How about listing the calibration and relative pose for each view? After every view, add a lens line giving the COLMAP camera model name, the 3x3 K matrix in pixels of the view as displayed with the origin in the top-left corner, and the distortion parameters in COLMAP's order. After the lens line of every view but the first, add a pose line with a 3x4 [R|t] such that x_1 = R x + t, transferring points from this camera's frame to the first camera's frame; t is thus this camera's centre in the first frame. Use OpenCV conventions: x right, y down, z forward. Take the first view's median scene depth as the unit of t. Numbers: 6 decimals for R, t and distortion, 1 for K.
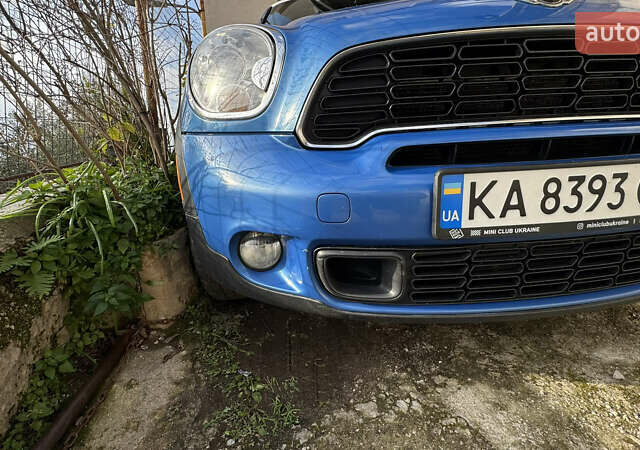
lens RADIAL K [[327.0, 0, 320.0], [0, 327.0, 225.0], [0, 0, 1]] dist [0.001321, -0.000335]
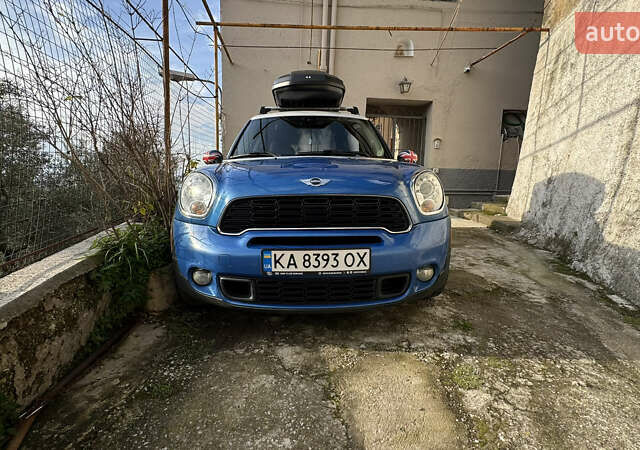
lens RADIAL K [[327.0, 0, 320.0], [0, 327.0, 225.0], [0, 0, 1]] dist [0.001321, -0.000335]
pose [[0.997610, 0.053744, -0.043428, 0.726335], [-0.058118, 0.992595, -0.106668, -0.079826], [0.037373, 0.108937, 0.993346, -1.258000]]
